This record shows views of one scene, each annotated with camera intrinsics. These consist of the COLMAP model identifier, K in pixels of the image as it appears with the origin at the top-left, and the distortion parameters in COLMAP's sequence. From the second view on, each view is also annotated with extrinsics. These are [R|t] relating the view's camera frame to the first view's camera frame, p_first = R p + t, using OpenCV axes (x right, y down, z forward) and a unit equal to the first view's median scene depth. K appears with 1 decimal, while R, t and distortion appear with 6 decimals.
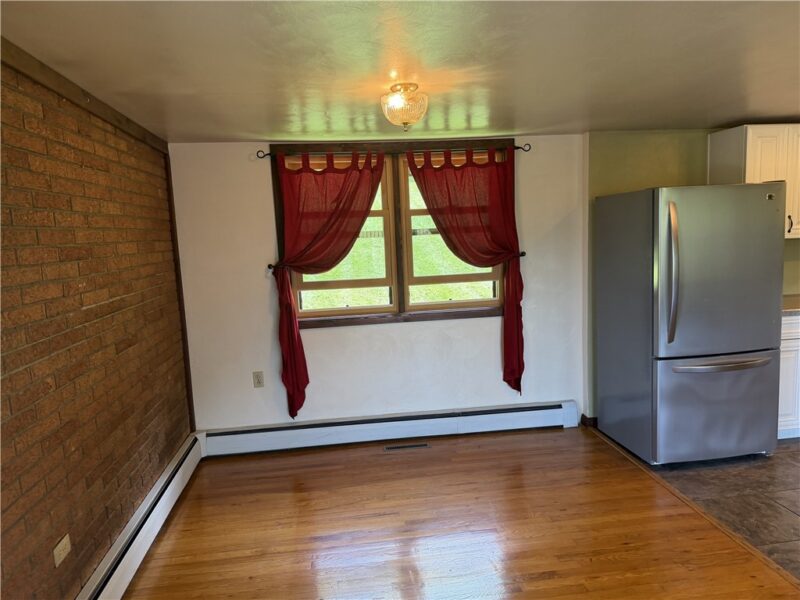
lens RADIAL K [[561.1, 0, 399.8], [0, 561.1, 300.9], [0, 0, 1]] dist [0.005466, -0.004378]
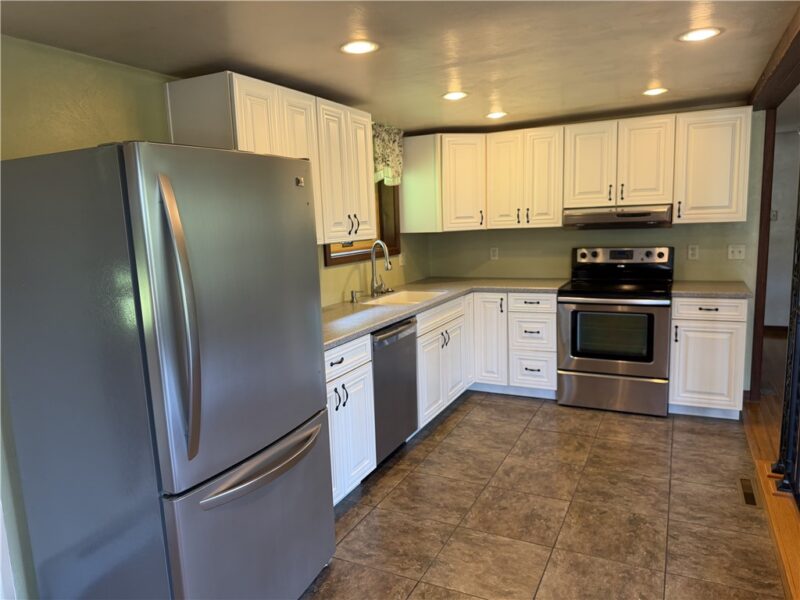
lens RADIAL K [[561.1, 0, 402.2], [0, 561.1, 303.8], [0, 0, 1]] dist [0.005466, -0.004378]
pose [[0.546306, -0.107442, 0.830666, 0.176641], [0.110724, 0.992299, 0.055528, -0.068400], [-0.830235, 0.061639, 0.553996, 0.545015]]
